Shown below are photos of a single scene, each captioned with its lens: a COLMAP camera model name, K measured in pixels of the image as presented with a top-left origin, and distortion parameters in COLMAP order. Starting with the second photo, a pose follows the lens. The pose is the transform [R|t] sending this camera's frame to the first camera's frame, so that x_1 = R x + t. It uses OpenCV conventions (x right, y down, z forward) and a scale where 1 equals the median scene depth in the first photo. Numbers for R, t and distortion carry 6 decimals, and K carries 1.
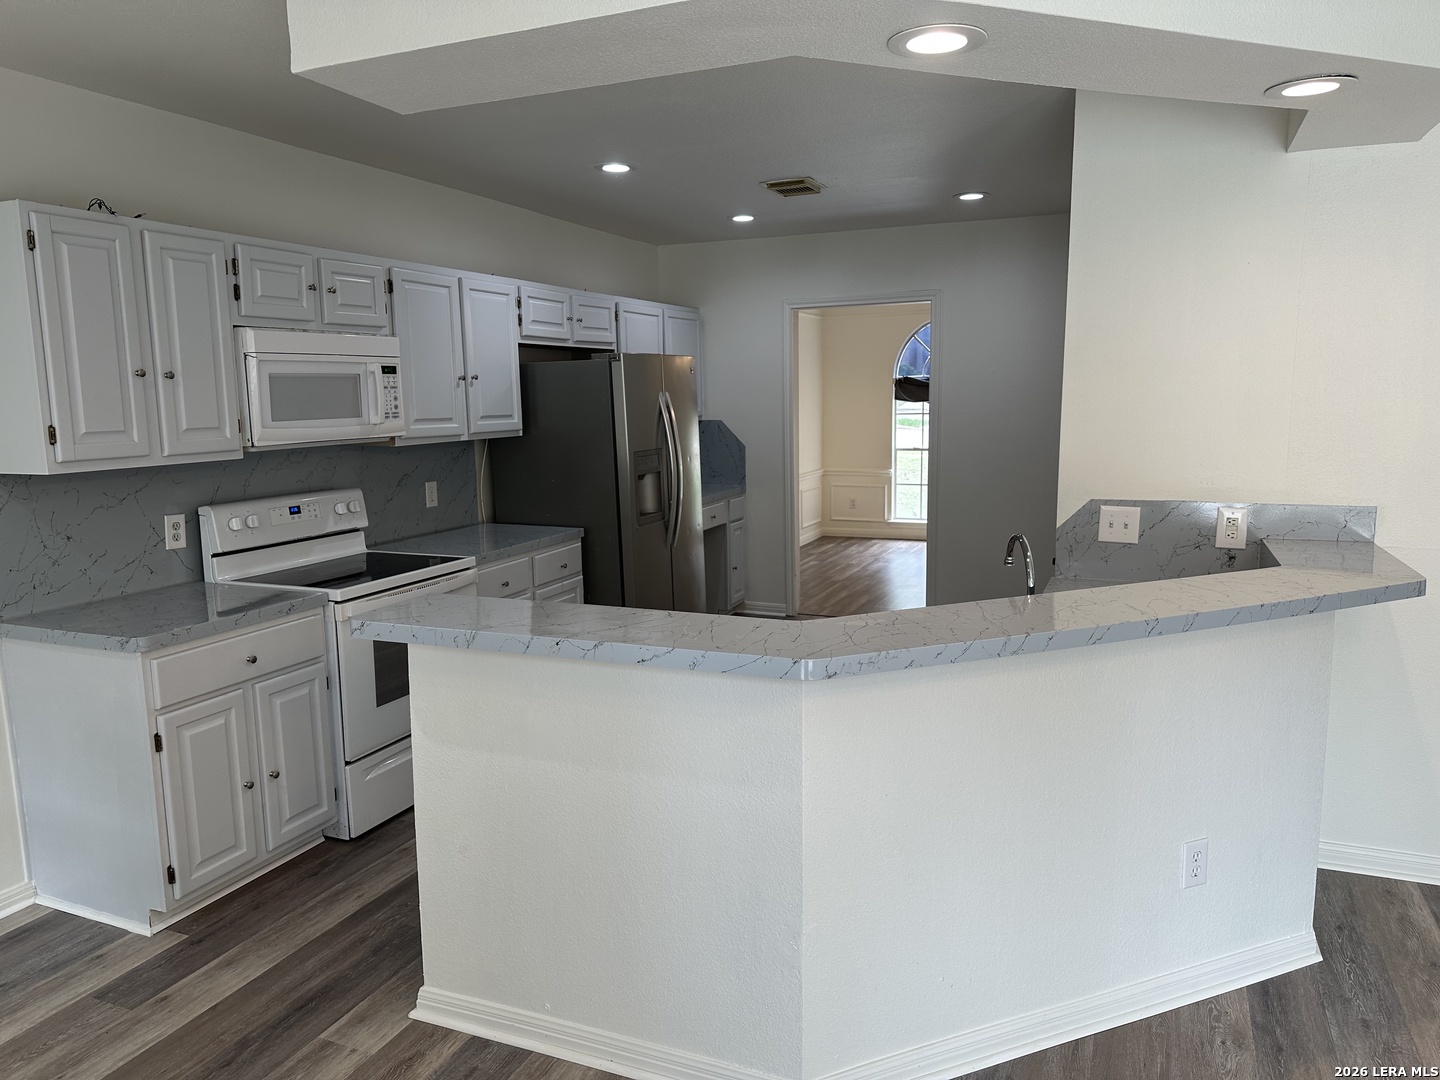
lens RADIAL K [[997.1, 0, 712.1], [0, 997.1, 539.9], [0, 0, 1]] dist [0.086184, -0.104379]
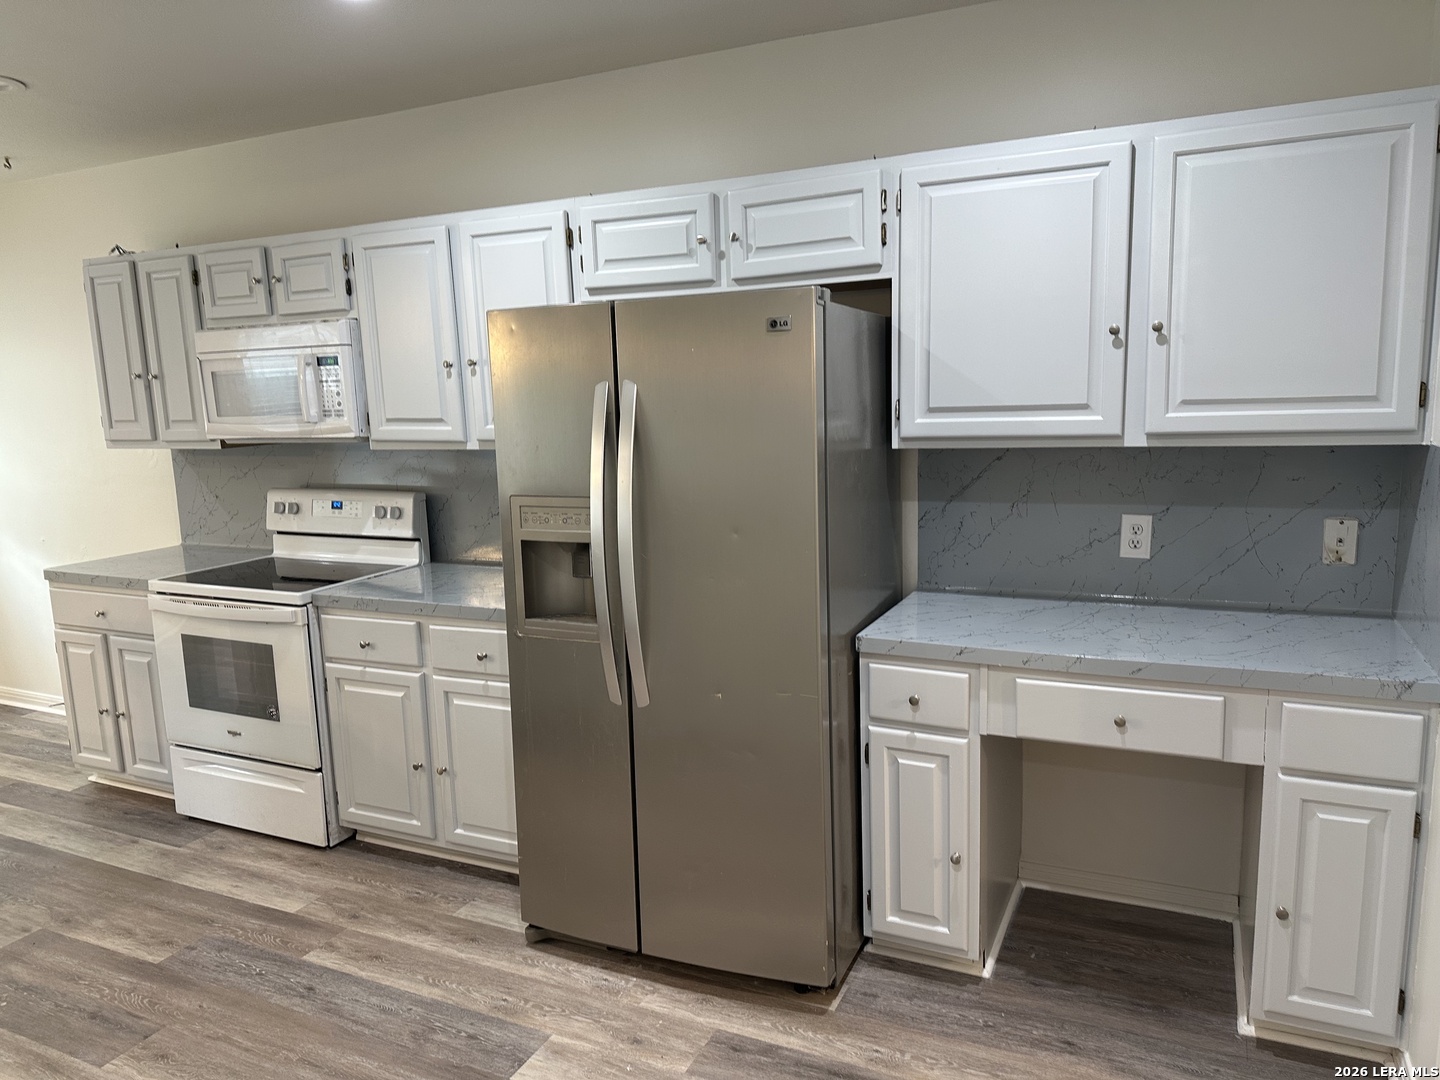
lens RADIAL K [[1018.2, 0, 719.6], [0, 1018.2, 544.3], [0, 0, 1]] dist [0.093674, -0.123632]
pose [[-0.051143, 0.172556, -0.983671, 0.579385], [-0.117539, 0.977075, 0.177510, -0.219325], [0.991750, 0.124698, -0.029689, 1.429232]]
